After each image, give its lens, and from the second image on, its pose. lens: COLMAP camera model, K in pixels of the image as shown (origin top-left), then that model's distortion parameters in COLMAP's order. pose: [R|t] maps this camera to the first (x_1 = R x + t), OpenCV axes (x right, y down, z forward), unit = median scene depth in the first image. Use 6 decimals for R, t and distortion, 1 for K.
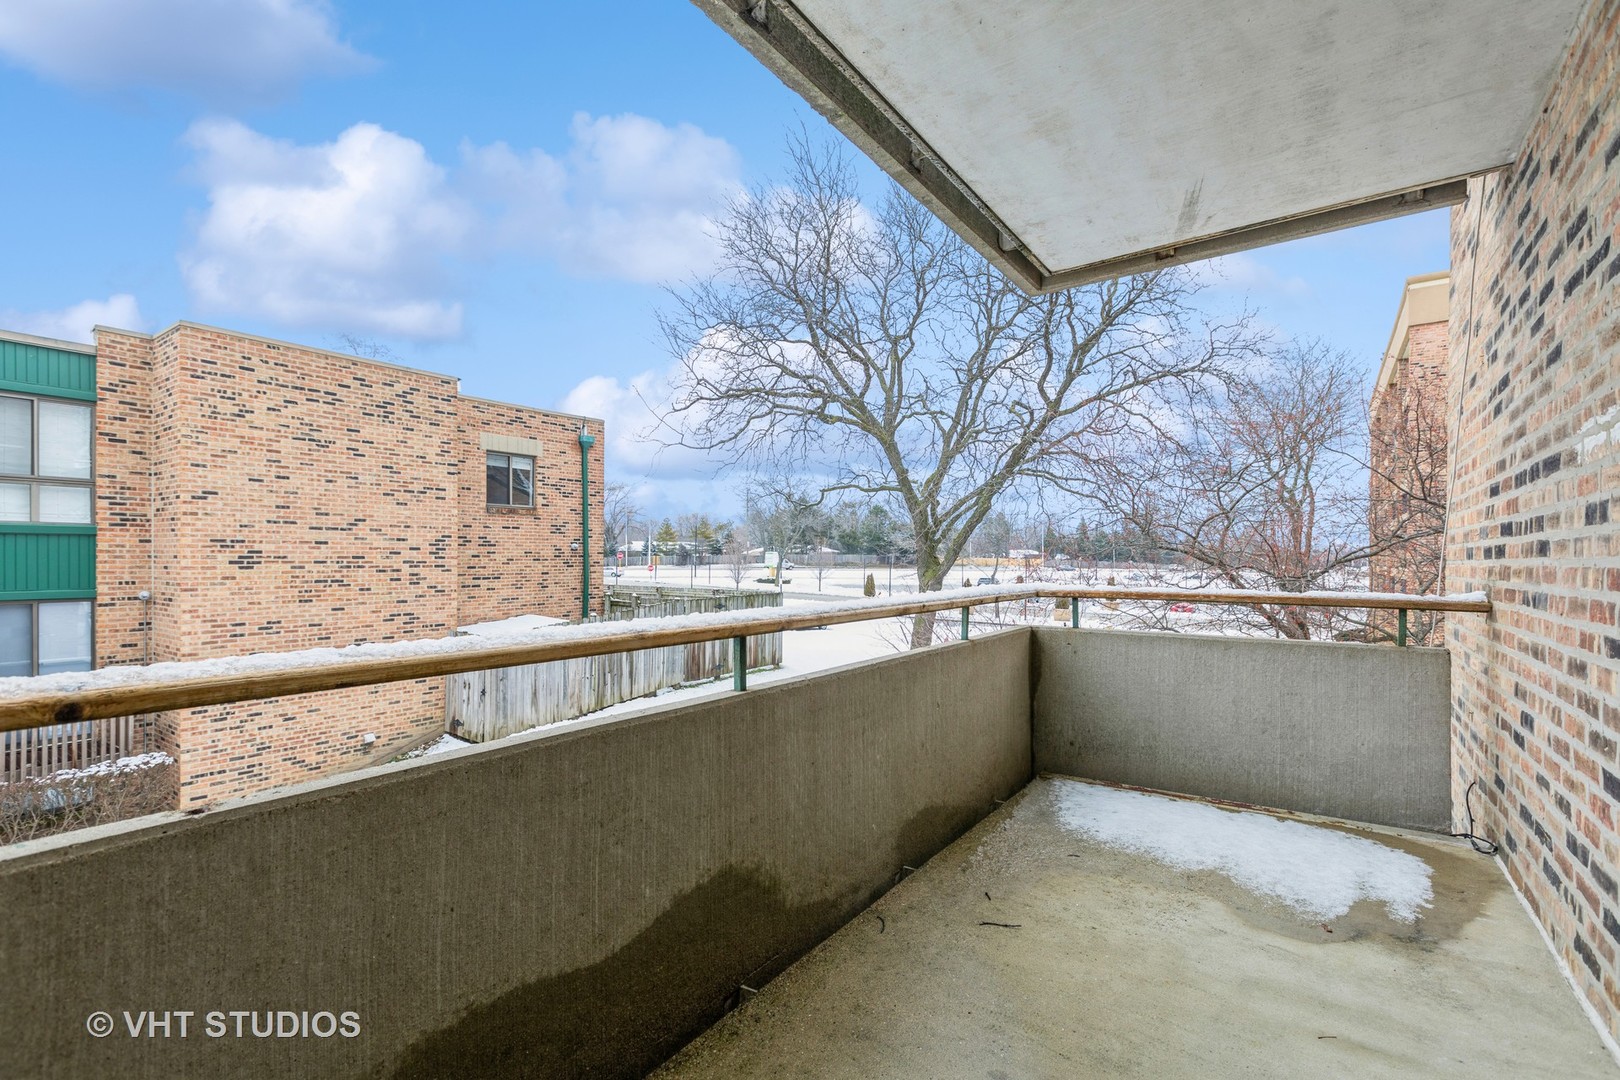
lens RADIAL K [[736.0, 0, 829.5], [0, 736.0, 561.6], [0, 0, 1]] dist [-0.001462, -0.000795]
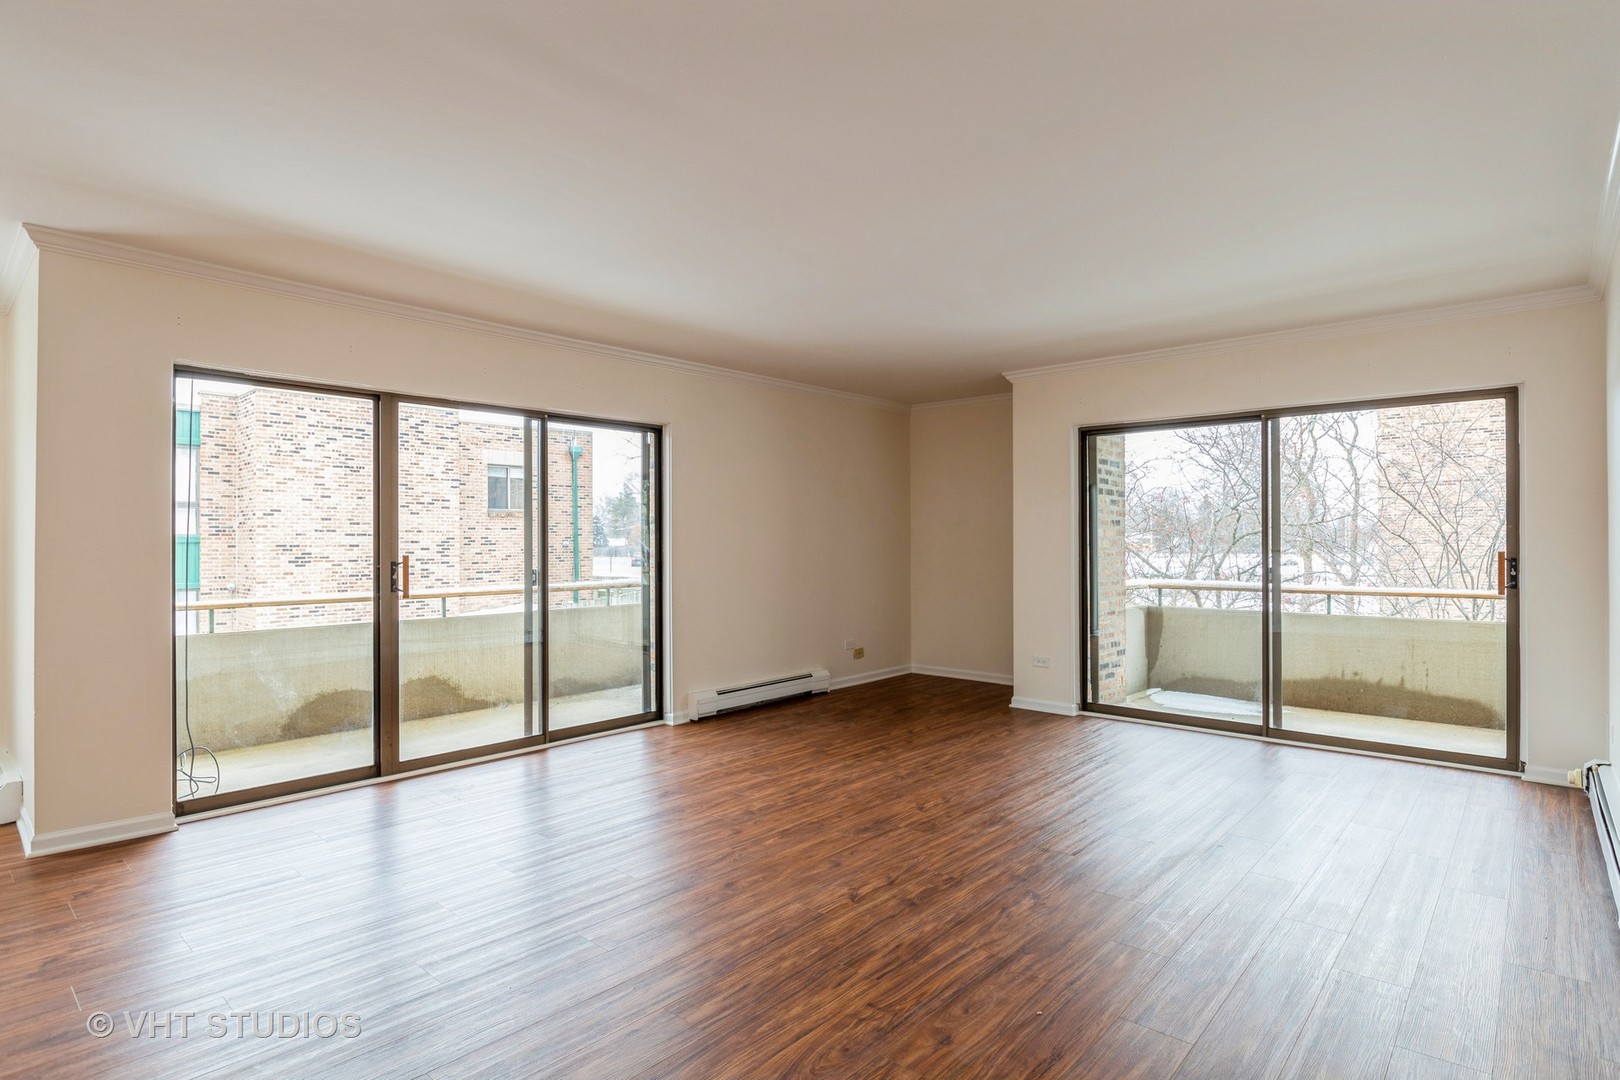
lens RADIAL K [[824.9, 0, 811.7], [0, 824.9, 536.7], [0, 0, 1]] dist [-0.008916, 0.000637]
pose [[0.992413, -0.010585, -0.122492, 0.286290], [0.008803, 0.999848, -0.015078, -0.012822], [0.122633, 0.013886, 0.992355, -0.338356]]
